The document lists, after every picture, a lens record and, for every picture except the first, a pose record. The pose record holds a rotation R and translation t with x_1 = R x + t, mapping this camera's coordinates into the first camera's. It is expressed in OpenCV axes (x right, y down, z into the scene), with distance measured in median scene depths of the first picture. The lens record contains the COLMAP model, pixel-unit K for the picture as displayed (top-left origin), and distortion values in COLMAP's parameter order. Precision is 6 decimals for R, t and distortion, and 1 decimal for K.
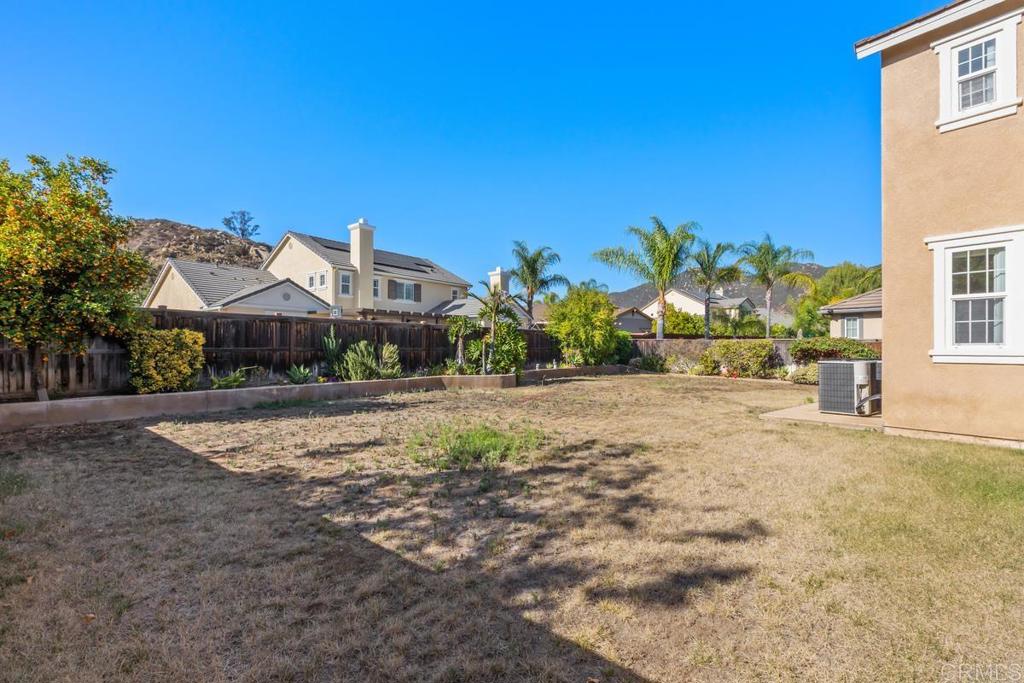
lens RADIAL K [[458.2, 0, 515.0], [0, 458.2, 345.0], [0, 0, 1]] dist [0.000092, 0.000565]
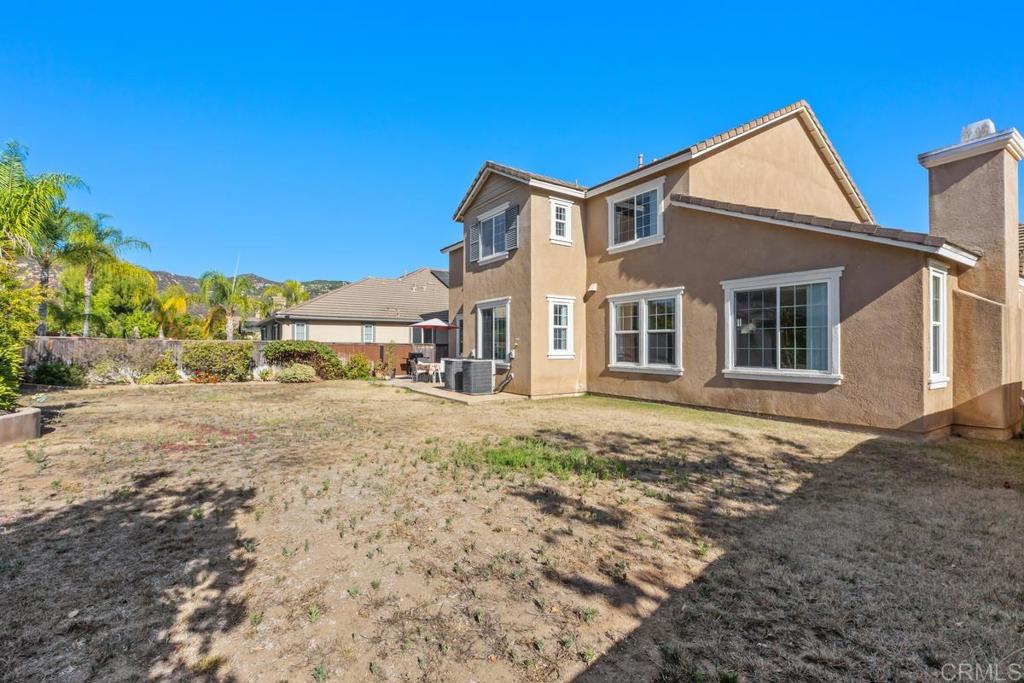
lens RADIAL K [[458.2, 0, 511.4], [0, 458.2, 344.6], [0, 0, 1]] dist [0.000092, 0.000565]
pose [[0.105281, 0.008635, 0.994405, -1.064906], [-0.011214, 0.999909, -0.007495, -0.007026], [-0.994379, -0.010362, 0.105368, 0.966890]]
